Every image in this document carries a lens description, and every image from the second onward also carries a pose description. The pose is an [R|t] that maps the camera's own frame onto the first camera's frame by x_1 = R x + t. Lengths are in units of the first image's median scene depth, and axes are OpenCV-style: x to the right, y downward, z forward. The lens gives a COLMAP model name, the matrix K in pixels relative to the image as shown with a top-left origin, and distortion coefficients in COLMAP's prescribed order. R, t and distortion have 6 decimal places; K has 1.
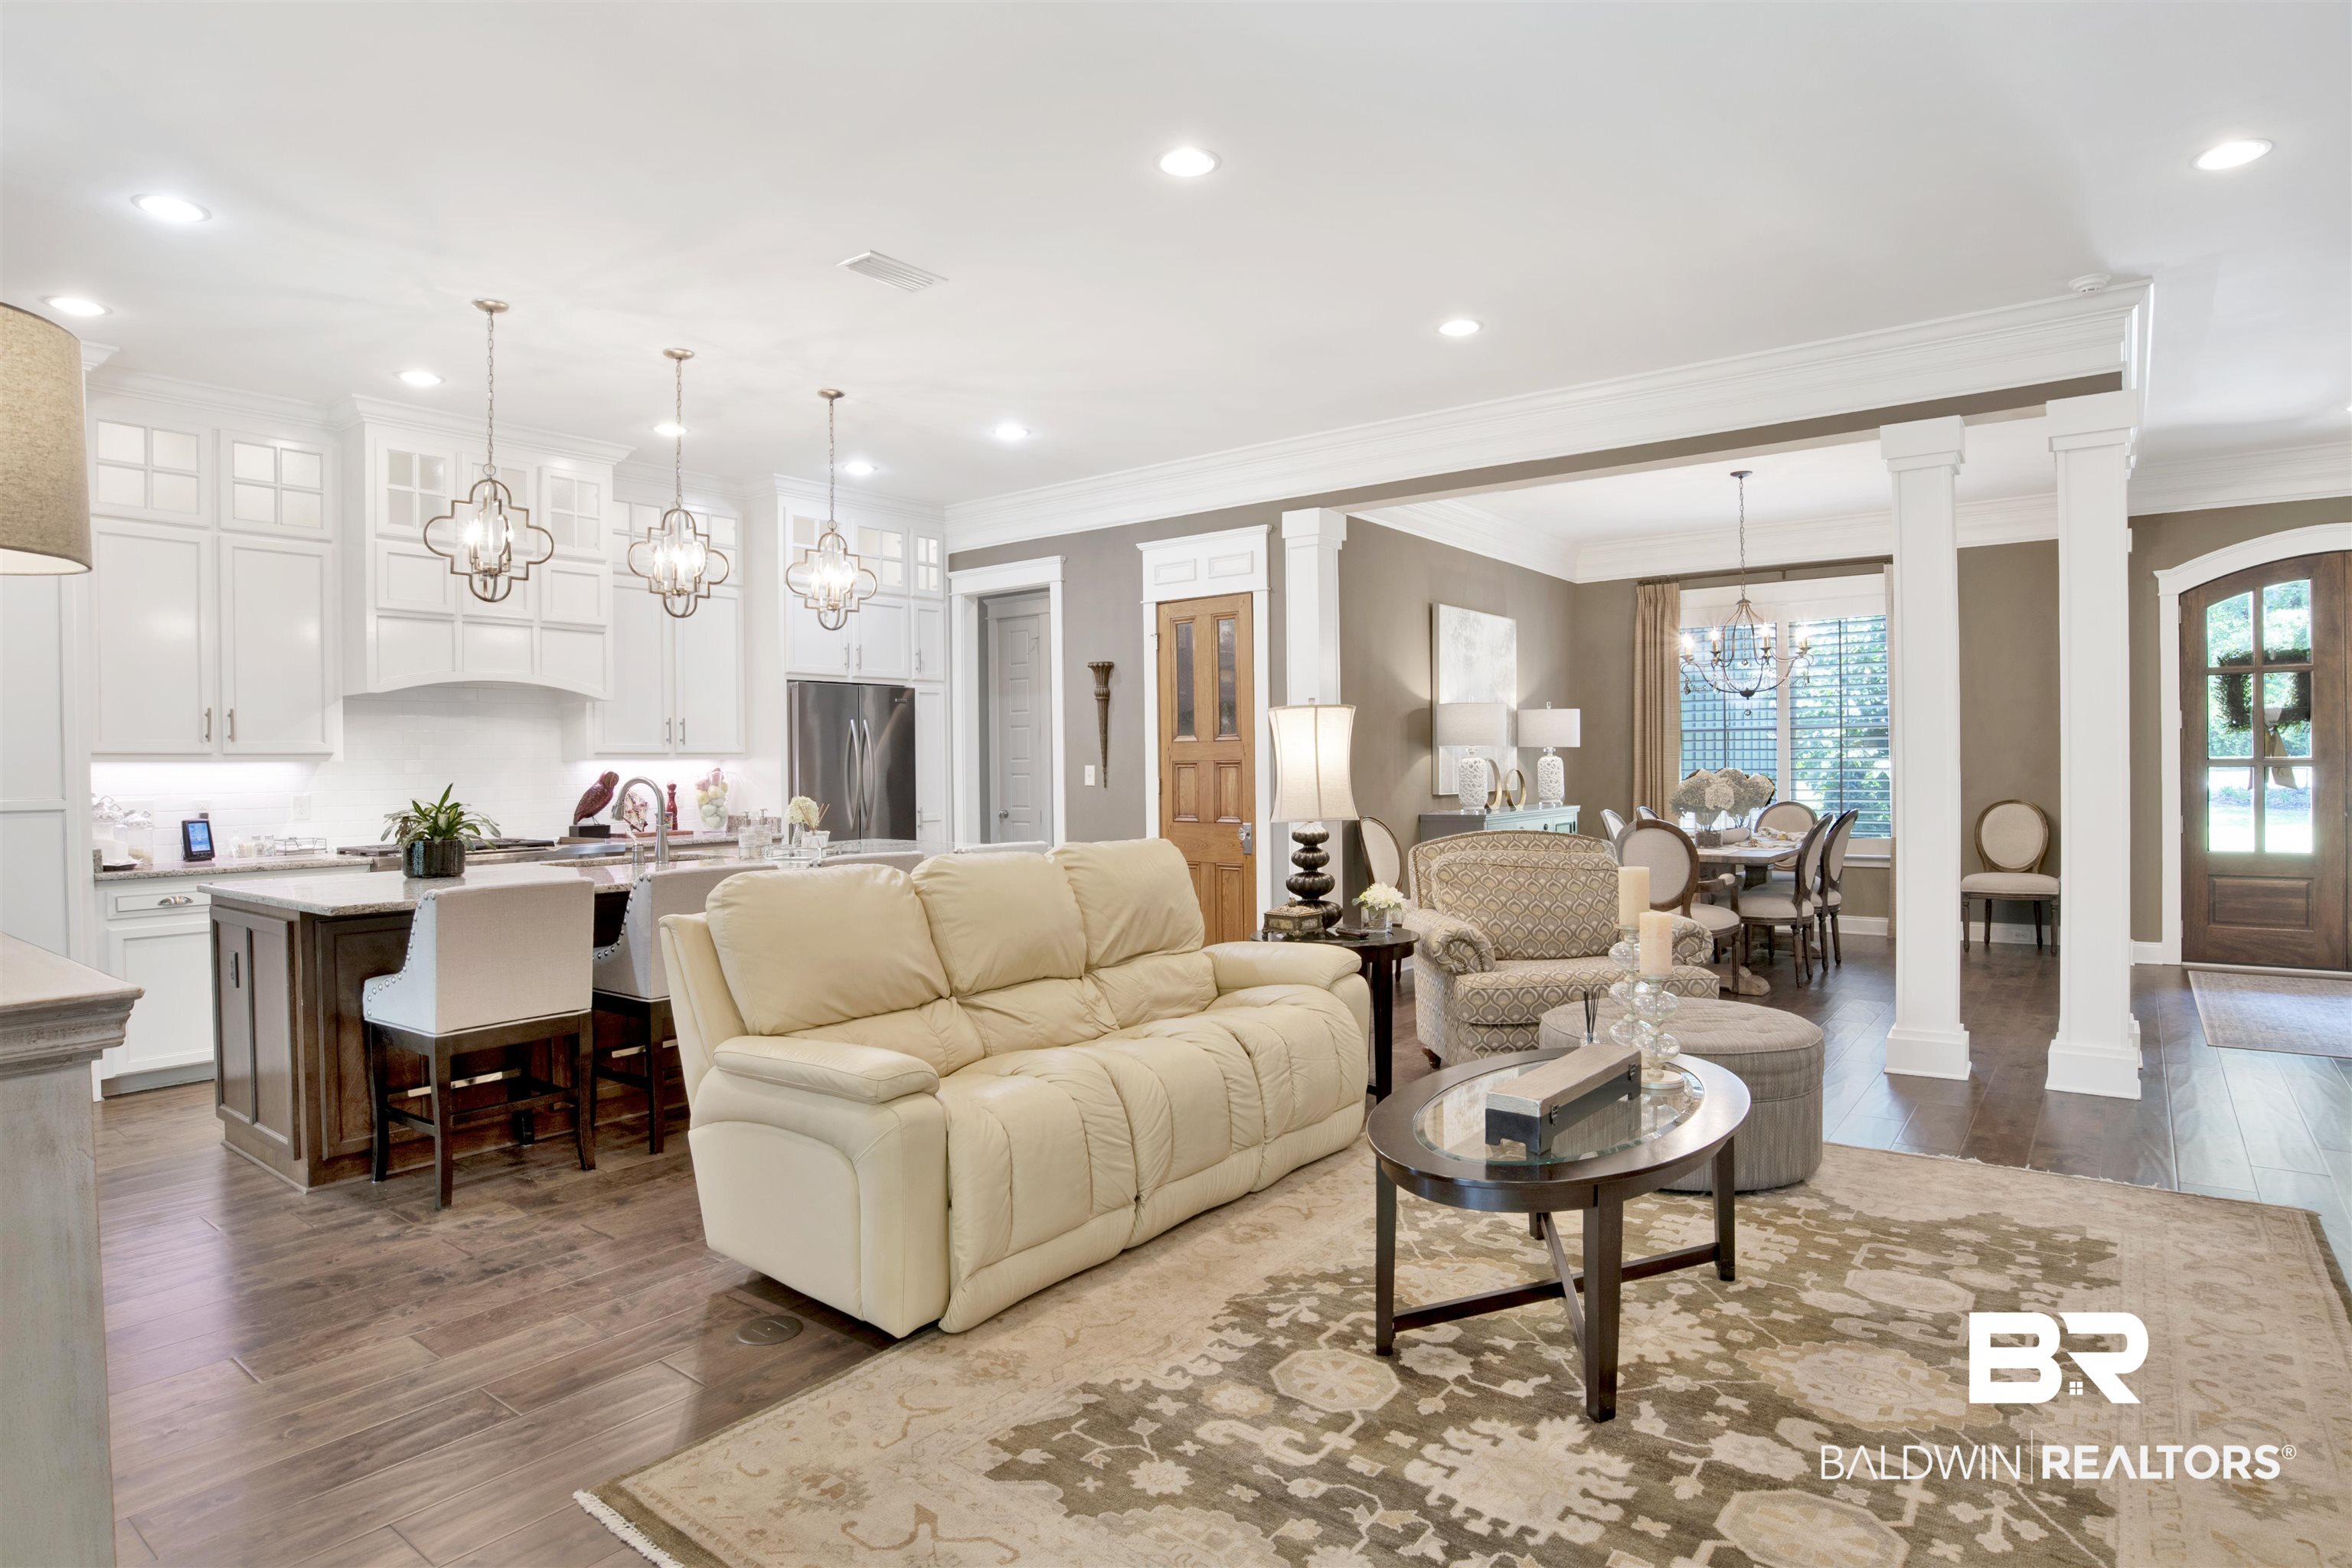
lens RADIAL K [[1271.5, 0, 1176.1], [0, 1271.5, 779.7], [0, 0, 1]] dist [-0.061454, 0.017953]
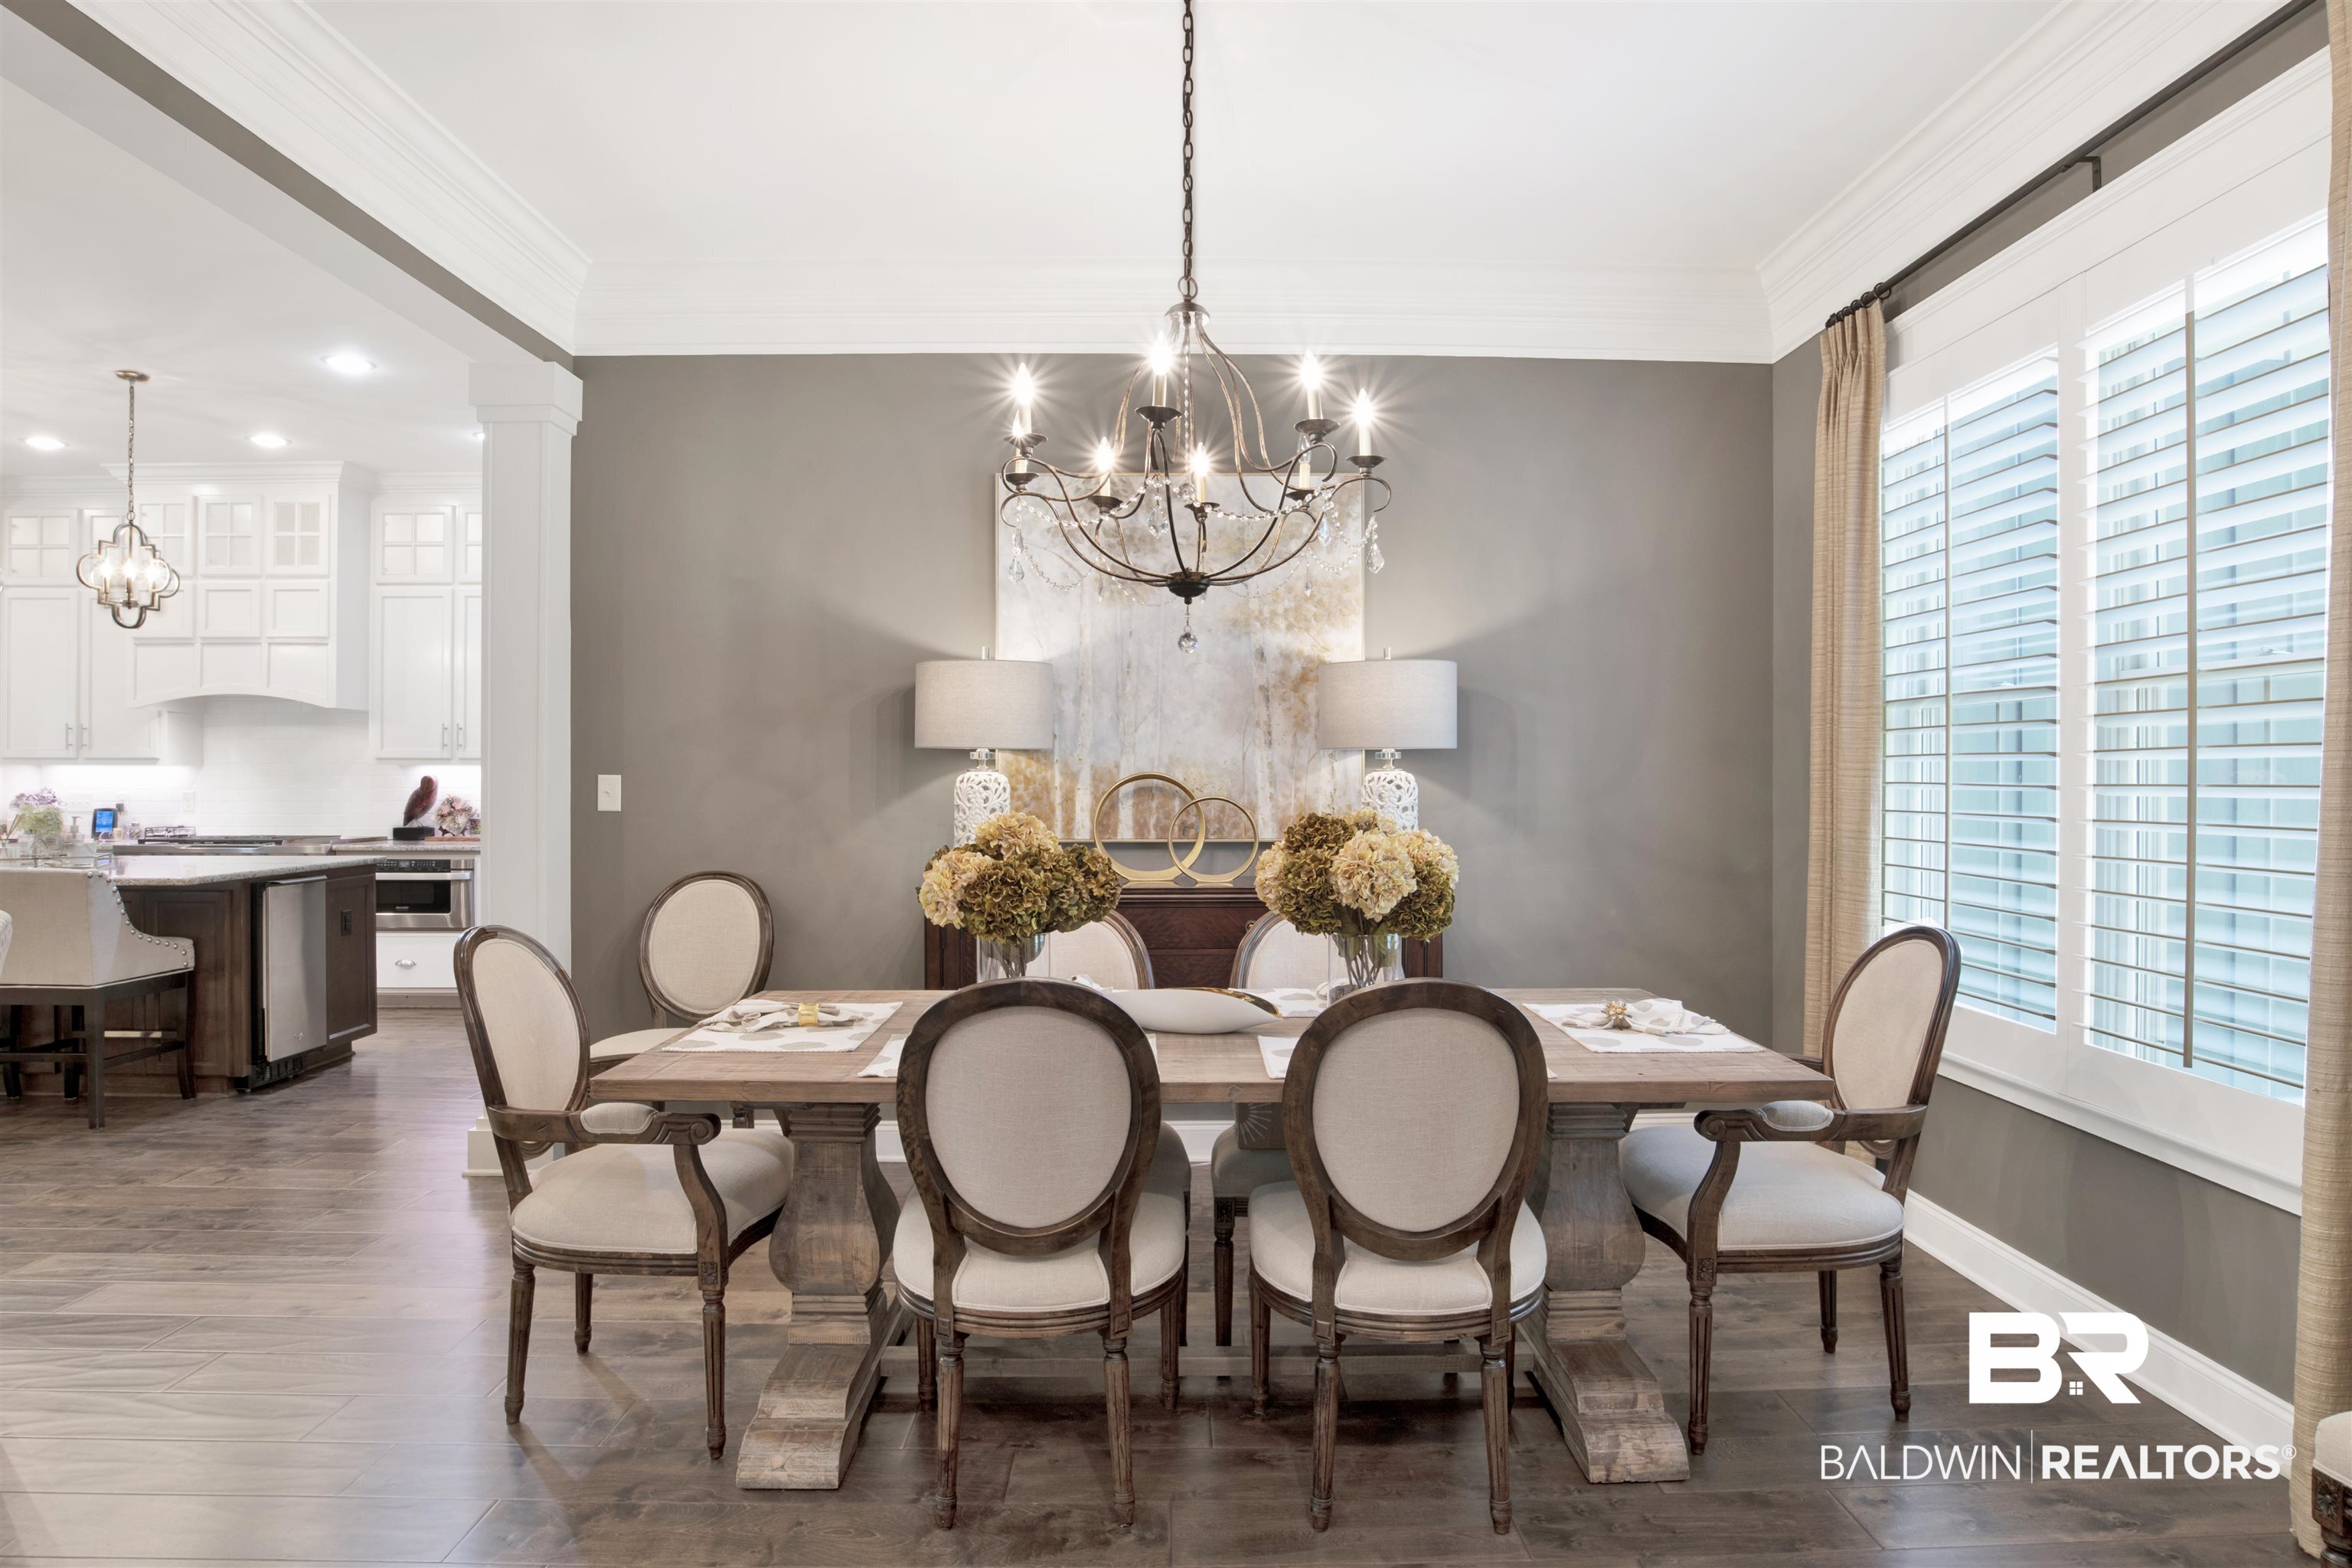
lens RADIAL K [[1338.4, 0, 1245.7], [0, 1338.4, 774.6], [0, 0, 1]] dist [-0.050436, 0.002288]
pose [[0.636060, 0.009975, -0.771575, 0.986105], [-0.018039, 0.999835, -0.001944, -0.021644], [0.771429, 0.015154, 0.636135, 1.015348]]
